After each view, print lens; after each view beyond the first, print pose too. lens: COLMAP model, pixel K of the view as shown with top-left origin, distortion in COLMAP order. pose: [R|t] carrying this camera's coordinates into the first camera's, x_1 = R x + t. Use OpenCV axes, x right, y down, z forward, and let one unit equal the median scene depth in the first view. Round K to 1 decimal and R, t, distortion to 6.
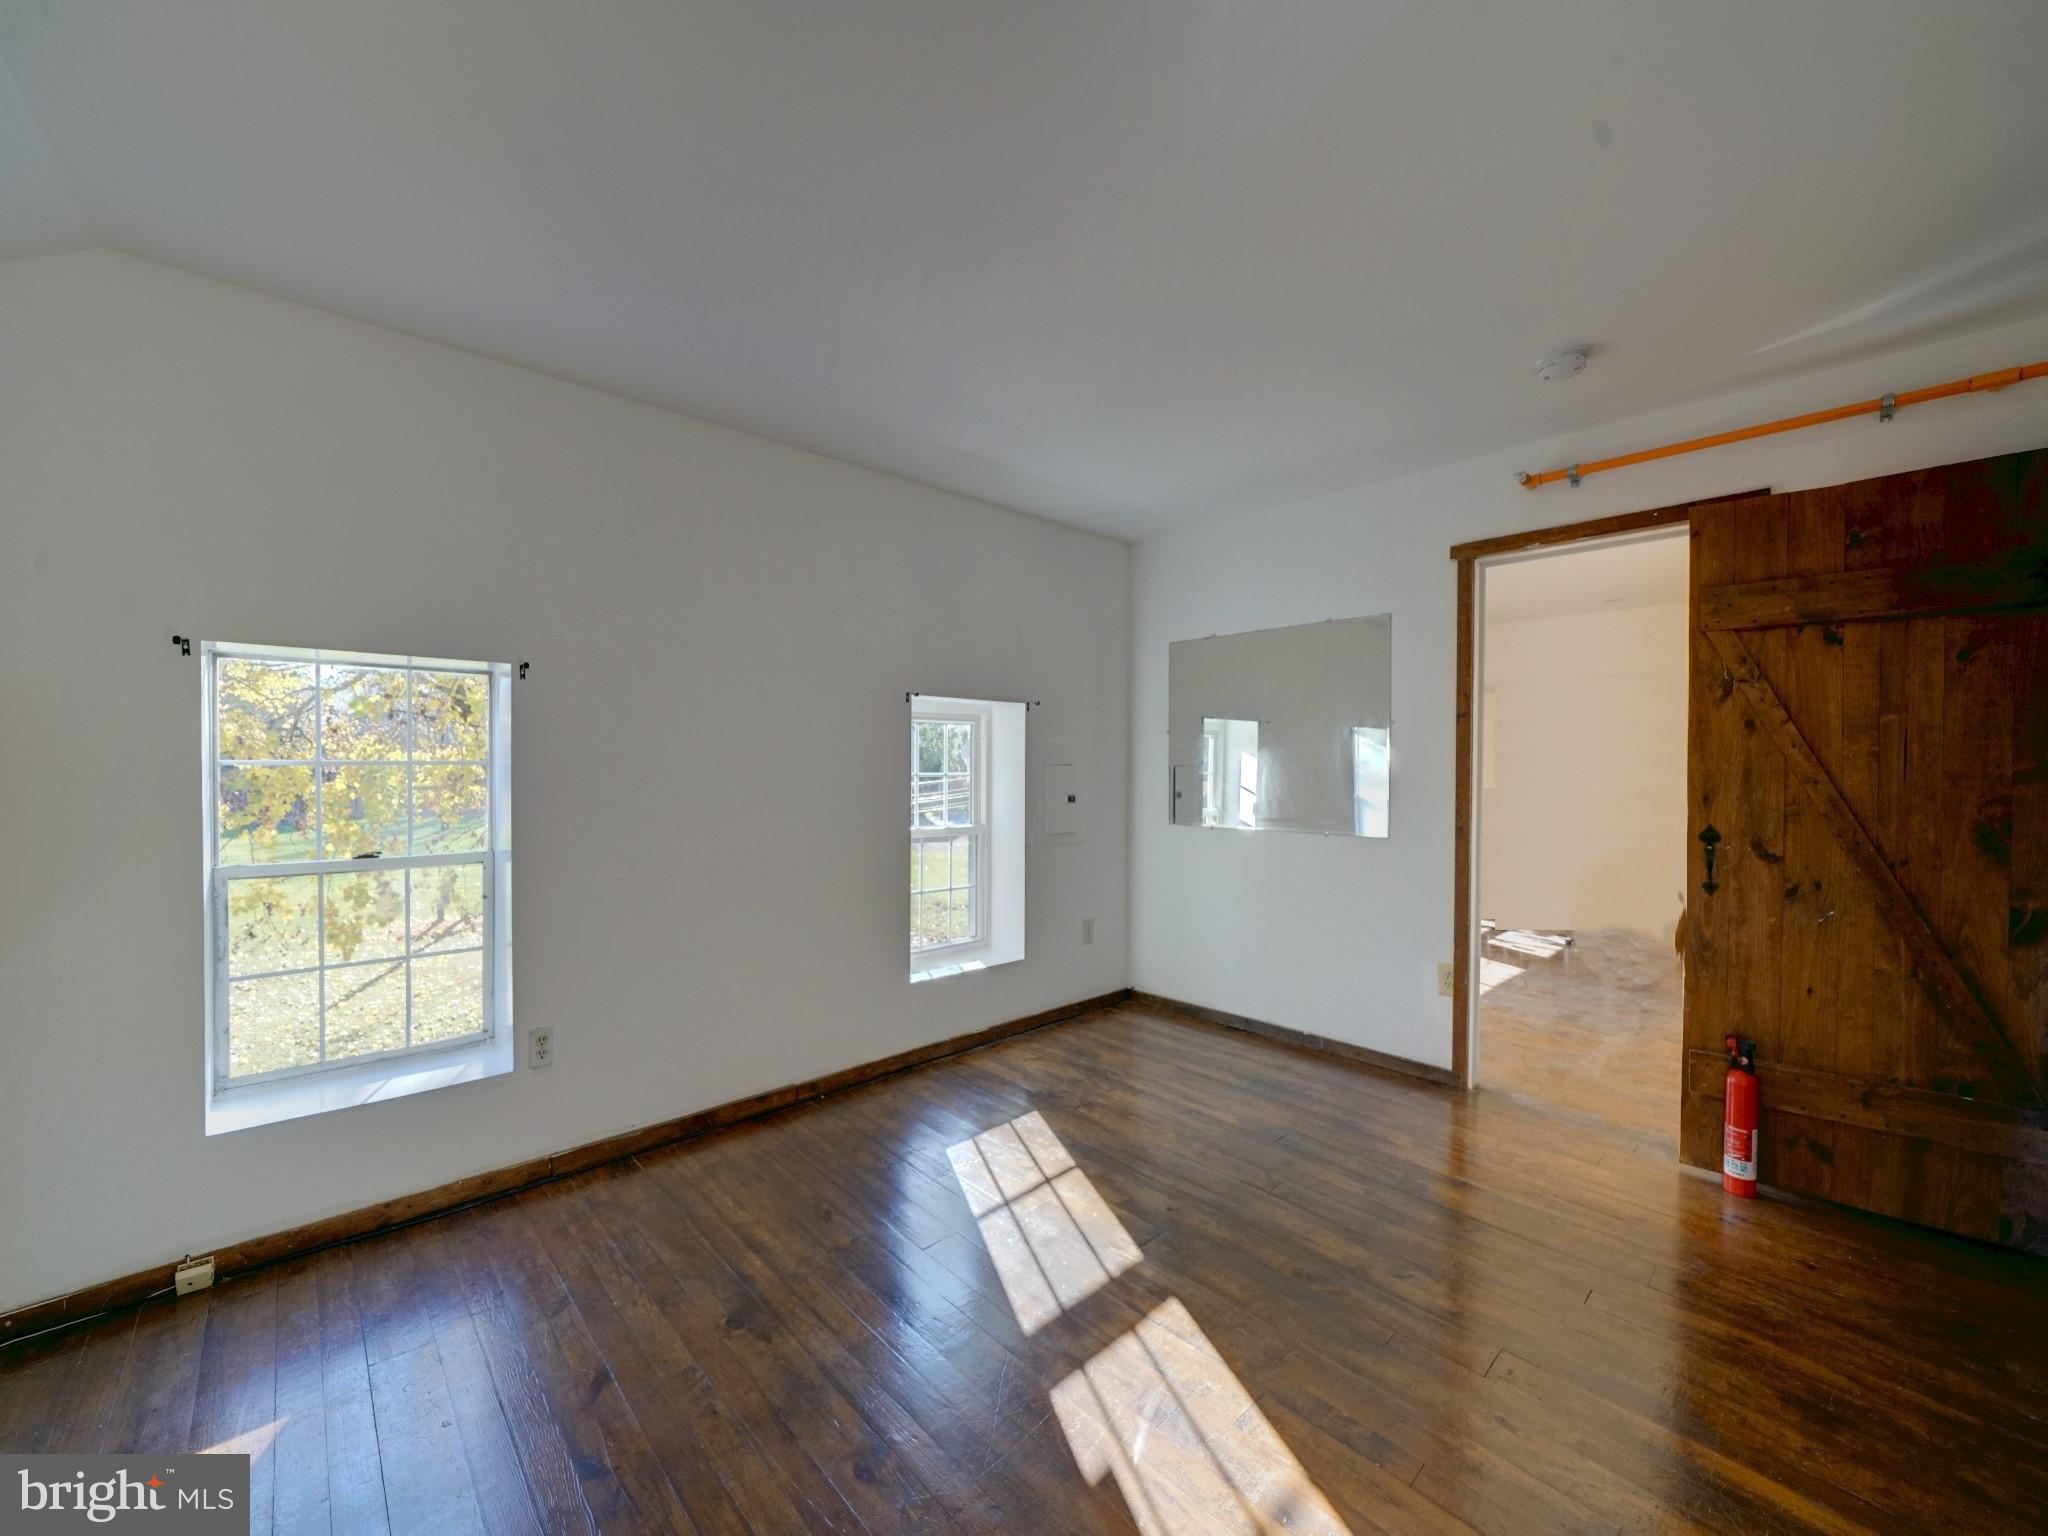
lens RADIAL K [[816.0, 0, 1024.0], [0, 816.0, 768.0], [0, 0, 1]] dist [0.007676, -0.000161]
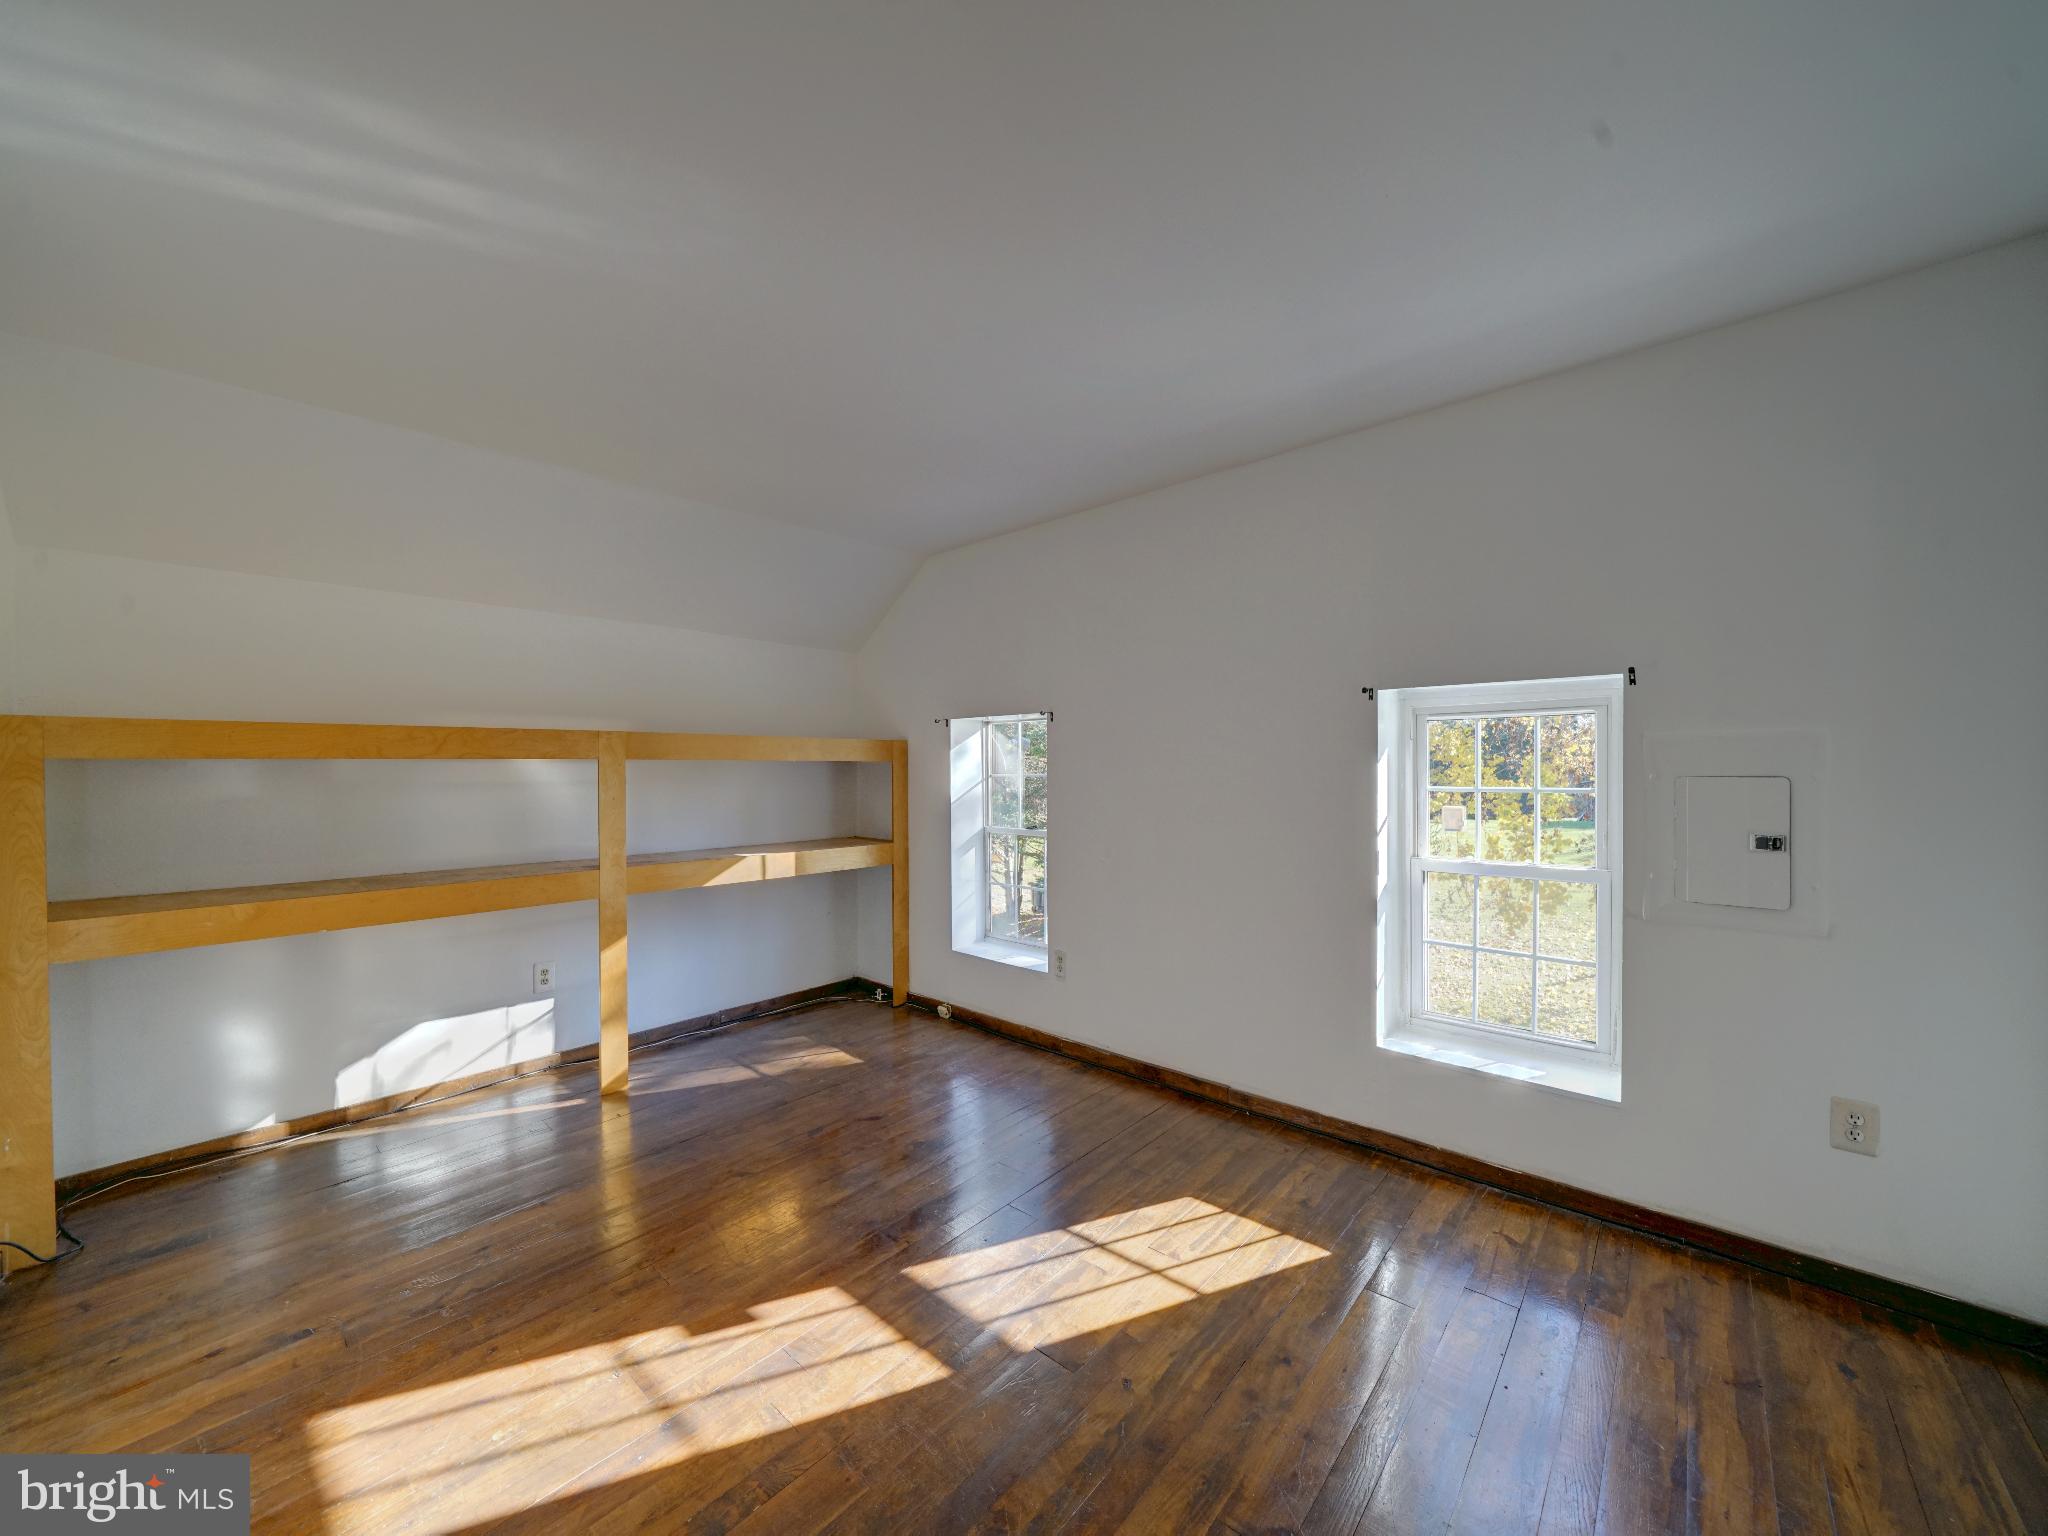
lens RADIAL K [[763.2, 0, 1003.9], [0, 763.2, 774.5], [0, 0, 1]] dist [-0.011815, 0.000189]
pose [[0.063969, -0.002208, -0.997949, 0.806463], [-0.000741, 0.999997, -0.002260, -0.006829], [0.997952, 0.000884, 0.063967, 0.796540]]
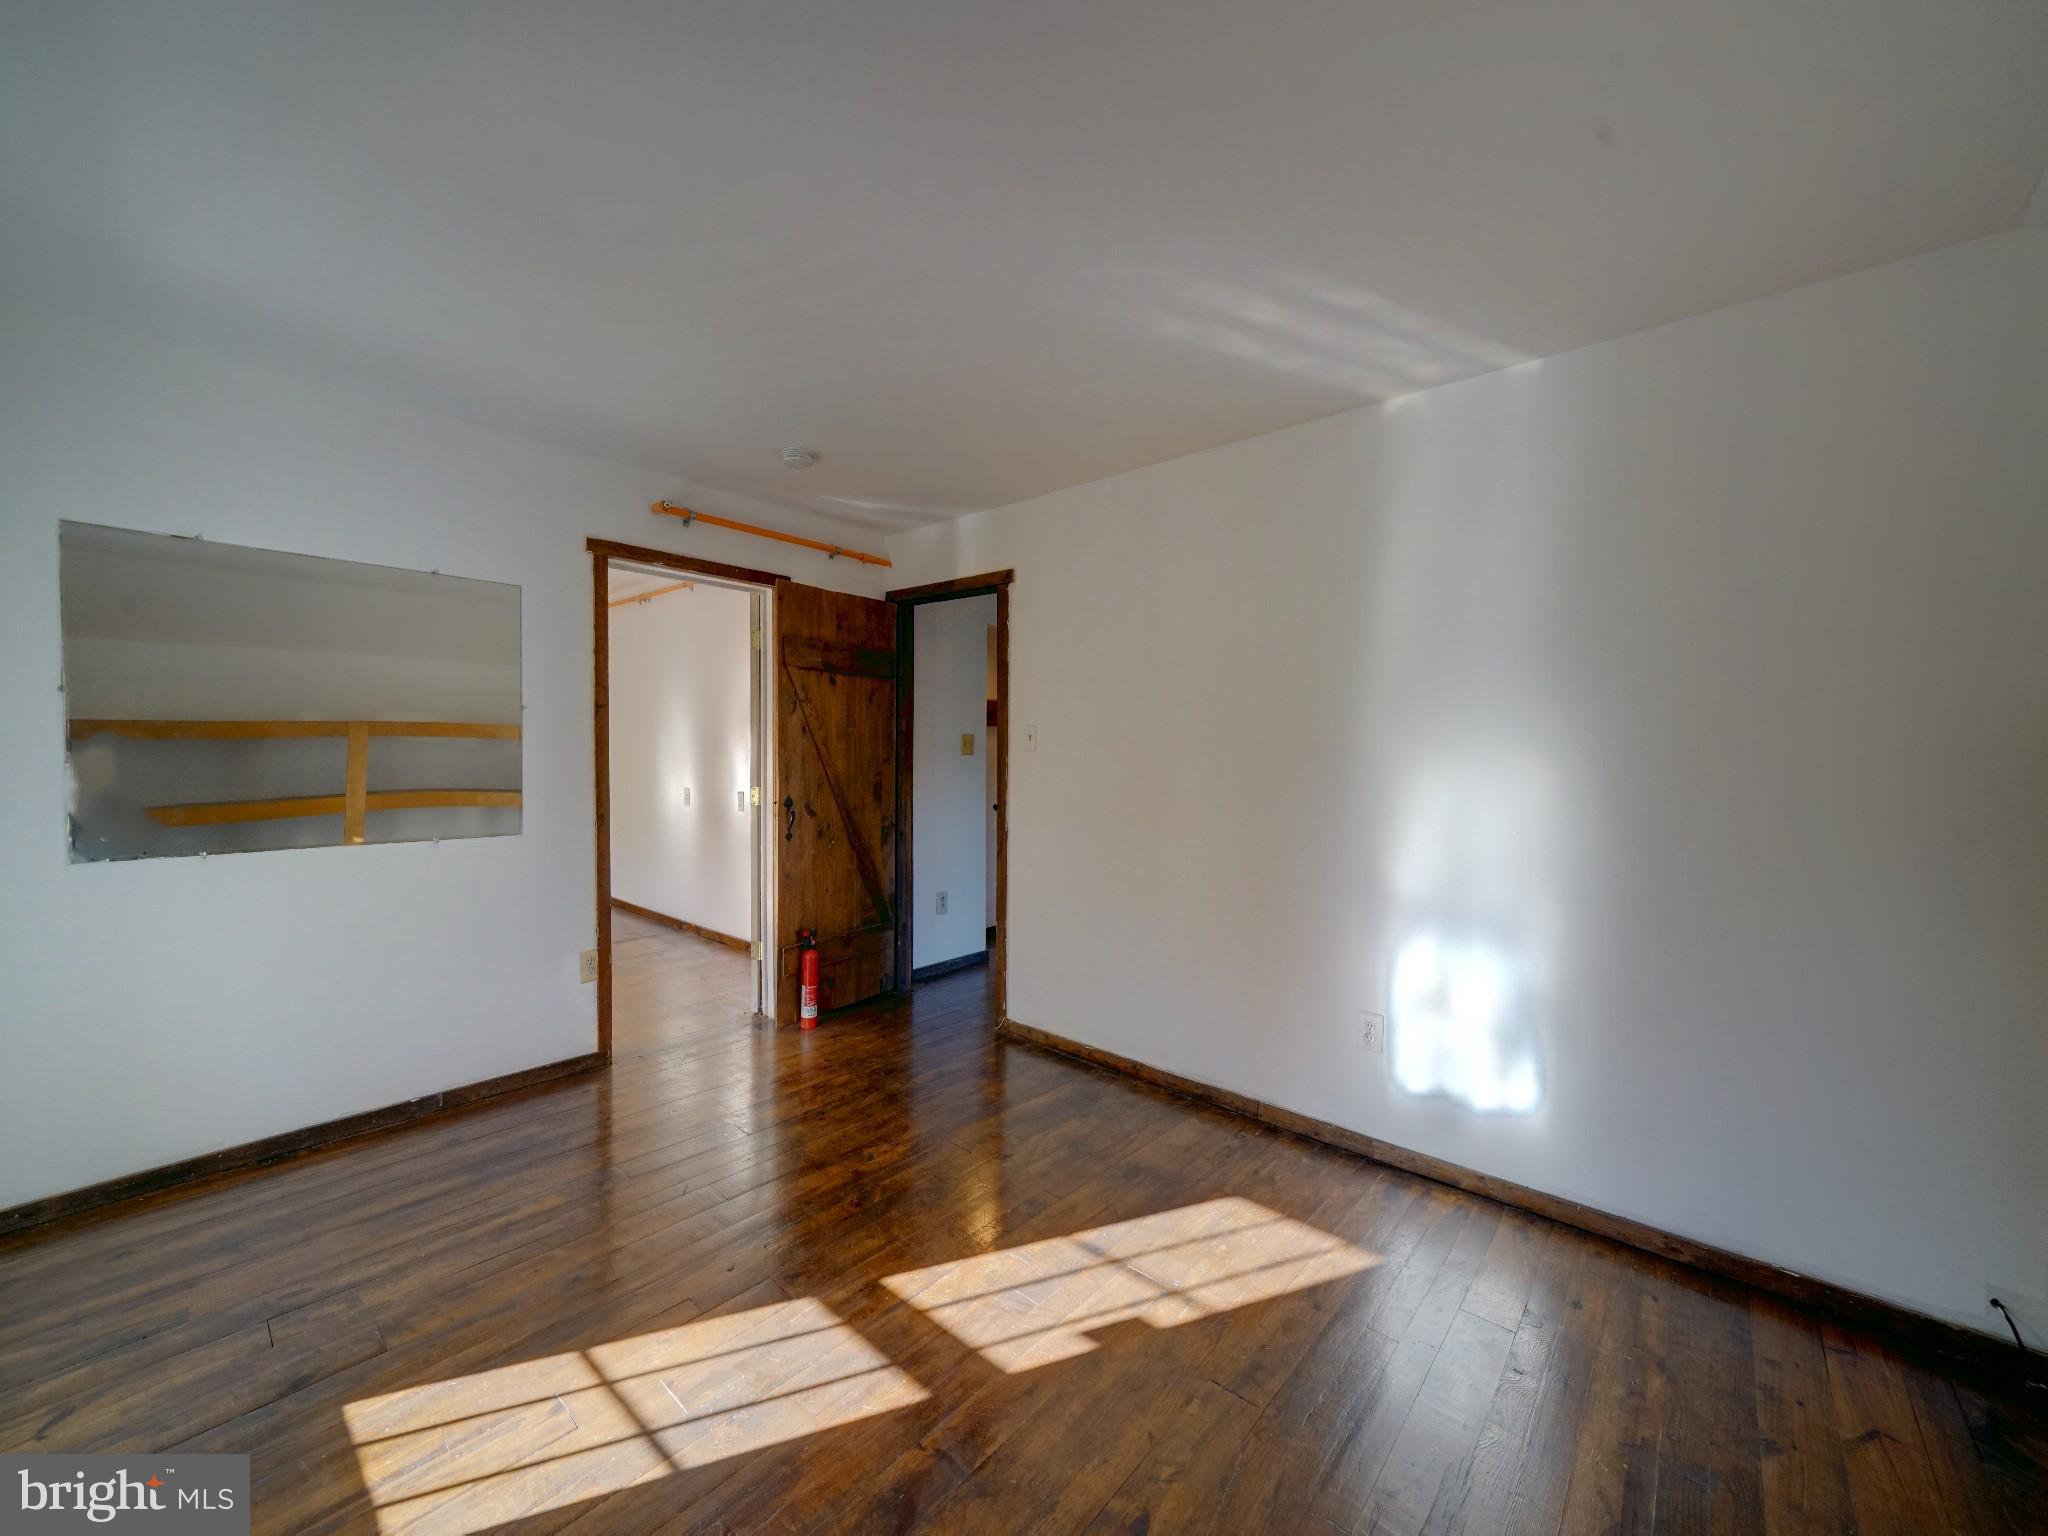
lens RADIAL K [[771.2, 0, 1013.3], [0, 771.2, 767.2], [0, 0, 1]] dist [-0.009042, 0.000181]
pose [[-0.081045, -0.020680, 0.996496, -0.613492], [-0.003270, 0.999785, 0.020482, -0.012186], [-0.996705, -0.001598, -0.081095, 0.723373]]
